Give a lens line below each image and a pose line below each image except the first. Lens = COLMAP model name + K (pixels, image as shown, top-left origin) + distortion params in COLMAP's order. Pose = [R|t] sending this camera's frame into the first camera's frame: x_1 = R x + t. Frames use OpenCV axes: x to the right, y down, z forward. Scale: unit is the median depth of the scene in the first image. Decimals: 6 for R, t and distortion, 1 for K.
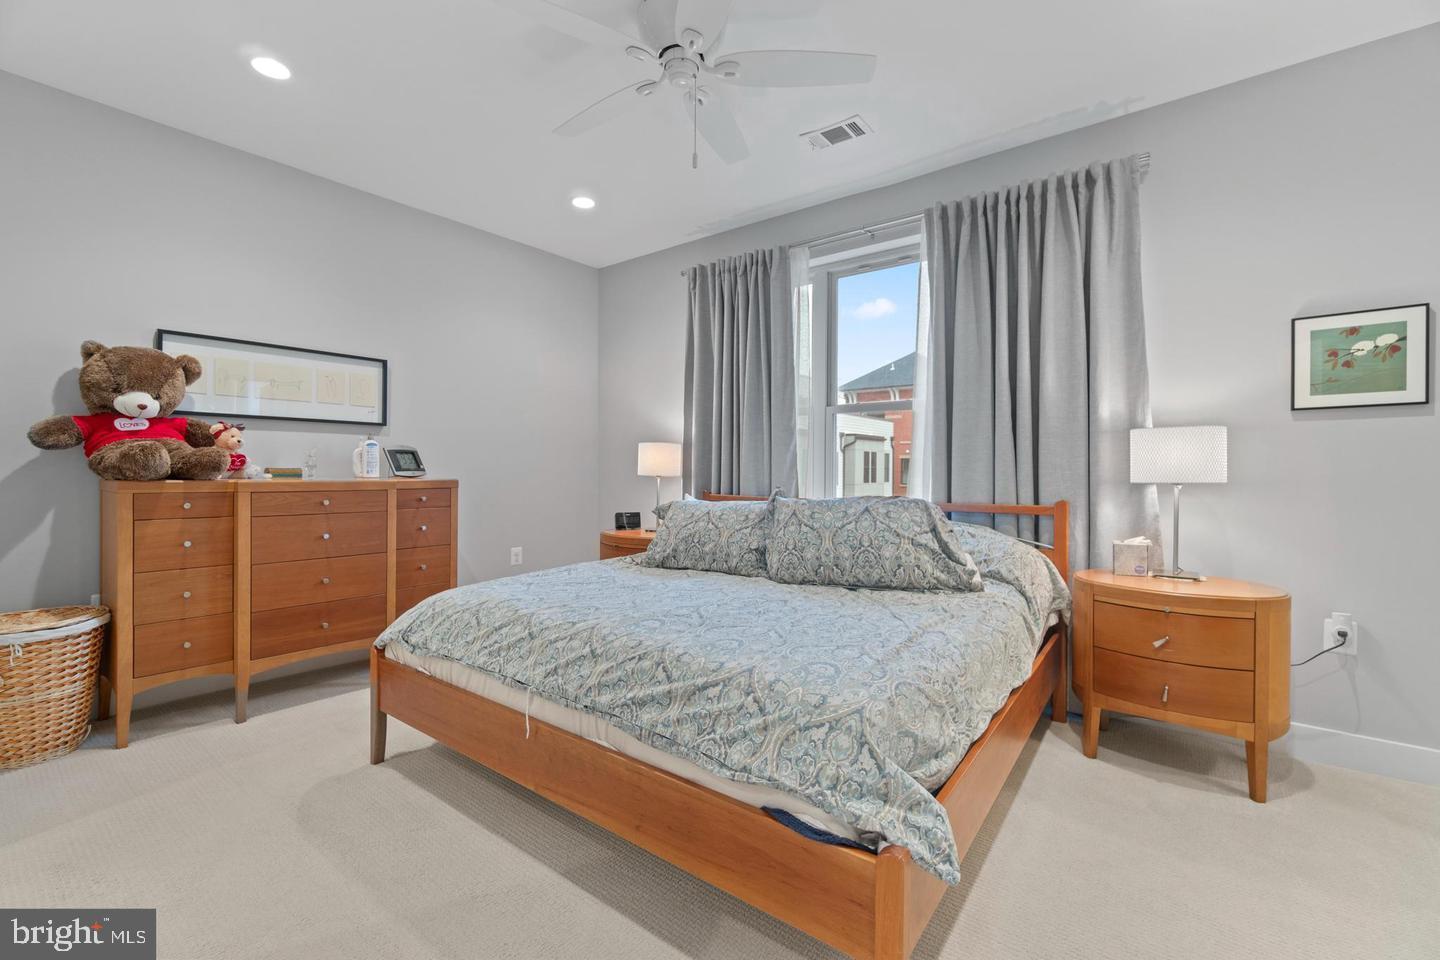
lens RADIAL K [[621.1, 0, 711.7], [0, 621.1, 474.9], [0, 0, 1]] dist [-0.002811, 0.000422]
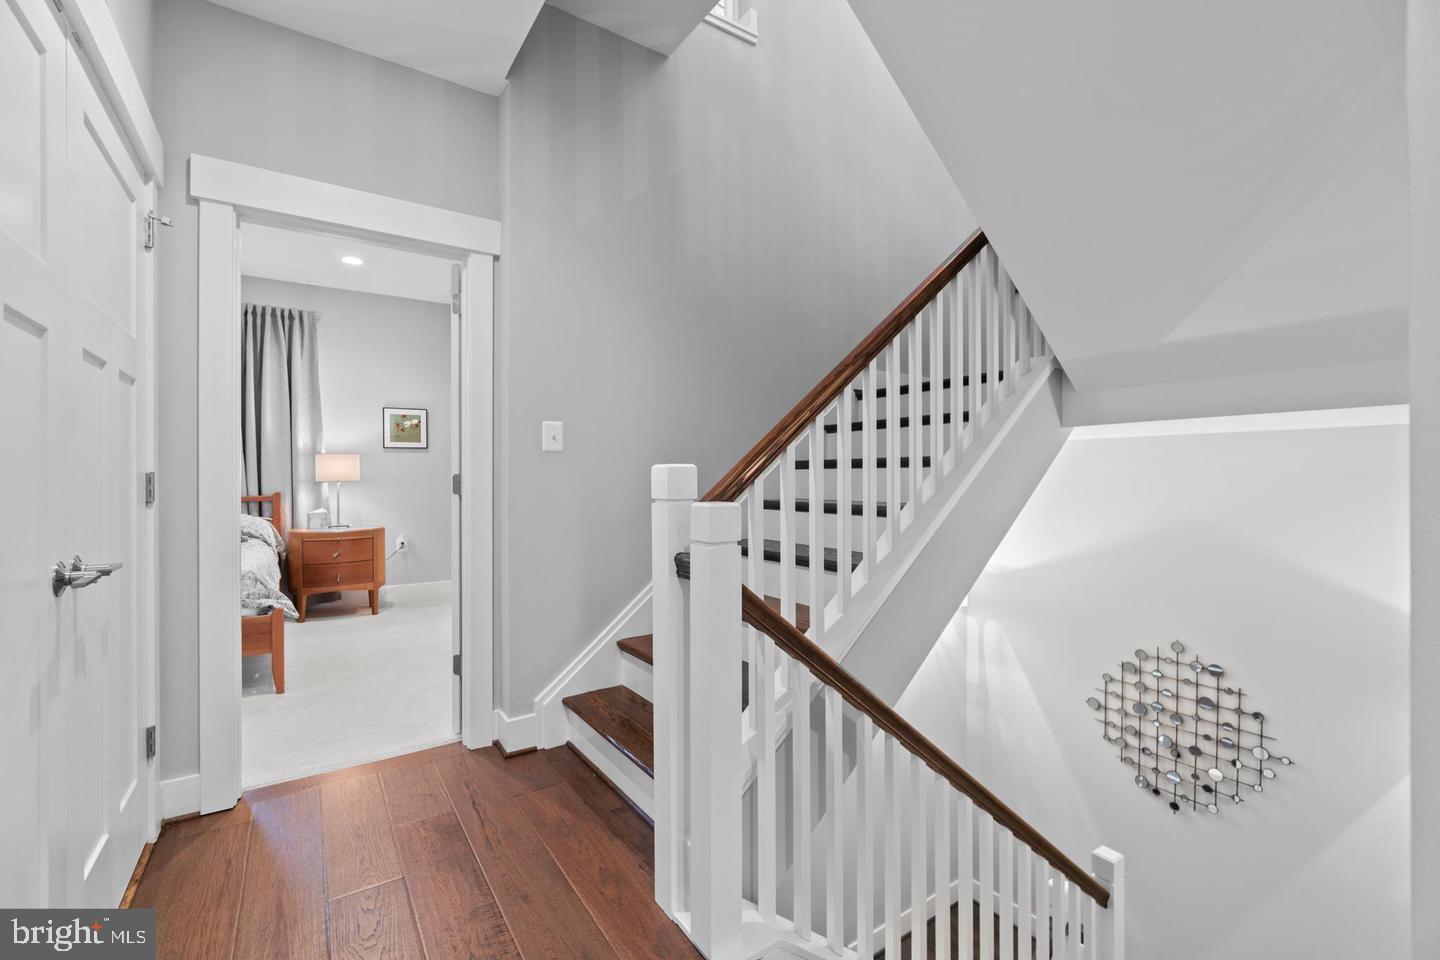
lens RADIAL K [[621.1, 0, 712.2], [0, 621.1, 476.7], [0, 0, 1]] dist [-0.002811, 0.000422]
pose [[0.313597, -0.010223, 0.949501, -0.792925], [0.009104, 0.999928, 0.007759, -0.005522], [-0.949512, 0.006211, 0.313668, -0.801379]]
